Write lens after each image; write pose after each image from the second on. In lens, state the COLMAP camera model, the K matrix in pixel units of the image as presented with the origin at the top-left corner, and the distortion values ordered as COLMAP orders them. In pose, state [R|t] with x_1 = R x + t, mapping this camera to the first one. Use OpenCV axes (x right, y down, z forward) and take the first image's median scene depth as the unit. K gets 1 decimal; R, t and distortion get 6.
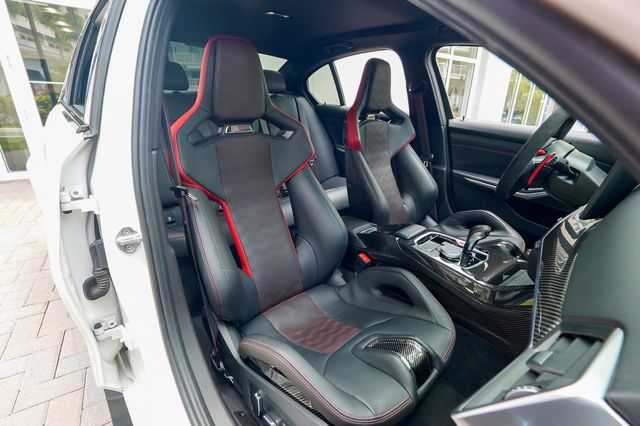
lens RADIAL K [[296.1, 0, 318.6], [0, 296.1, 214.4], [0, 0, 1]] dist [-0.018347, 0.011944]
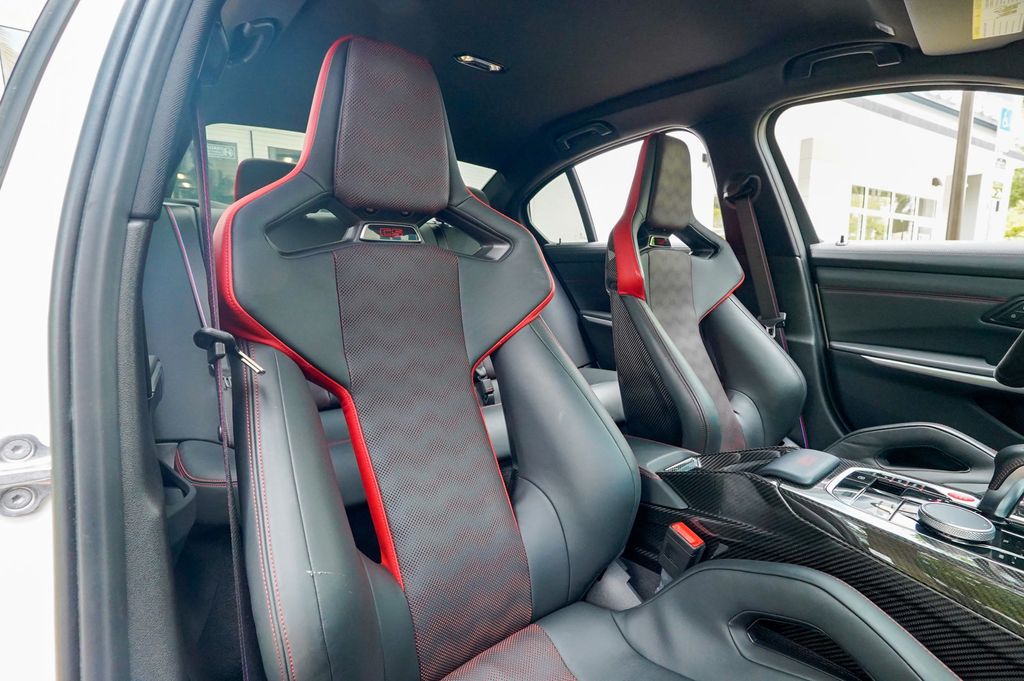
lens RADIAL K [[473.8, 0, 509.8], [0, 473.8, 342.7], [0, 0, 1]] dist [-0.018347, 0.011944]
pose [[0.997942, -0.012823, -0.062823, -0.035933], [-0.001528, 0.974761, -0.223246, 0.033657], [0.064100, 0.222883, 0.972736, 0.279548]]
